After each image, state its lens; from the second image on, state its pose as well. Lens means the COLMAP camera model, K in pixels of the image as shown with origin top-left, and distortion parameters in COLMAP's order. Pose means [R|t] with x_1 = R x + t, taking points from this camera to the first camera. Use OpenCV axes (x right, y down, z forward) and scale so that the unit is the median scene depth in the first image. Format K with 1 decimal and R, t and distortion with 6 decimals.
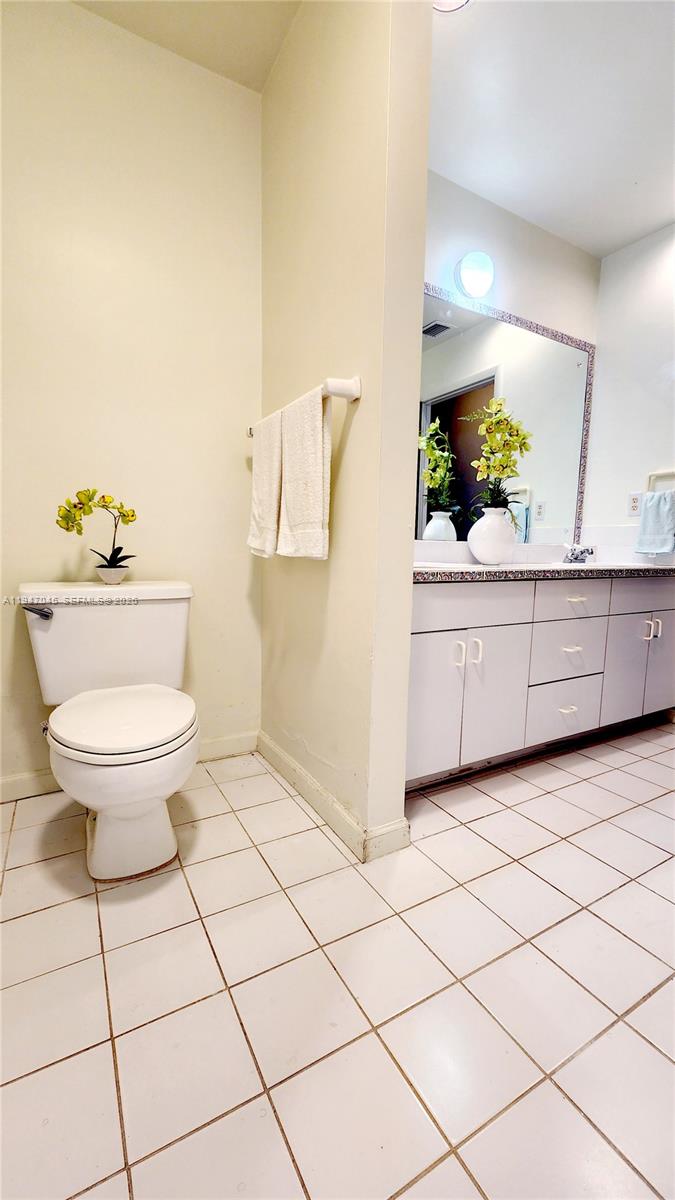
lens RADIAL K [[489.1, 0, 337.4], [0, 489.1, 604.5], [0, 0, 1]] dist [-0.001087, -0.001234]
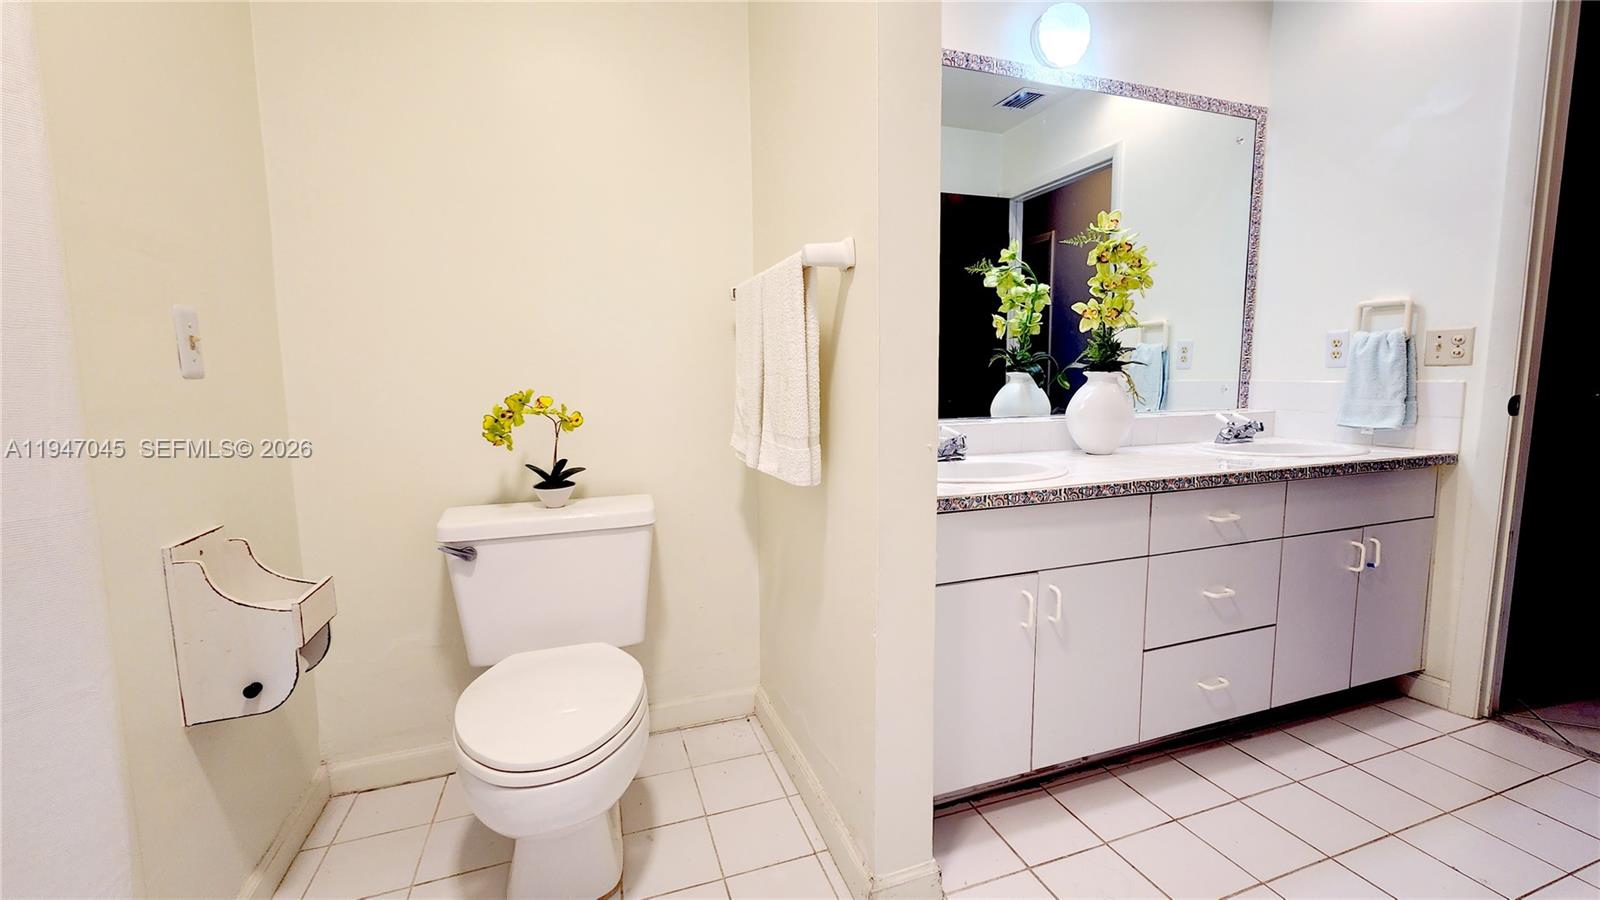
lens RADIAL K [[652.2, 0, 802.2], [0, 652.2, 444.9], [0, 0, 1]] dist [-0.001087, -0.001234]
pose [[0.983839, -0.010279, -0.178763, 0.100702], [0.008113, 0.999885, -0.012843, -0.110869], [0.178874, 0.011185, 0.983808, 0.044554]]
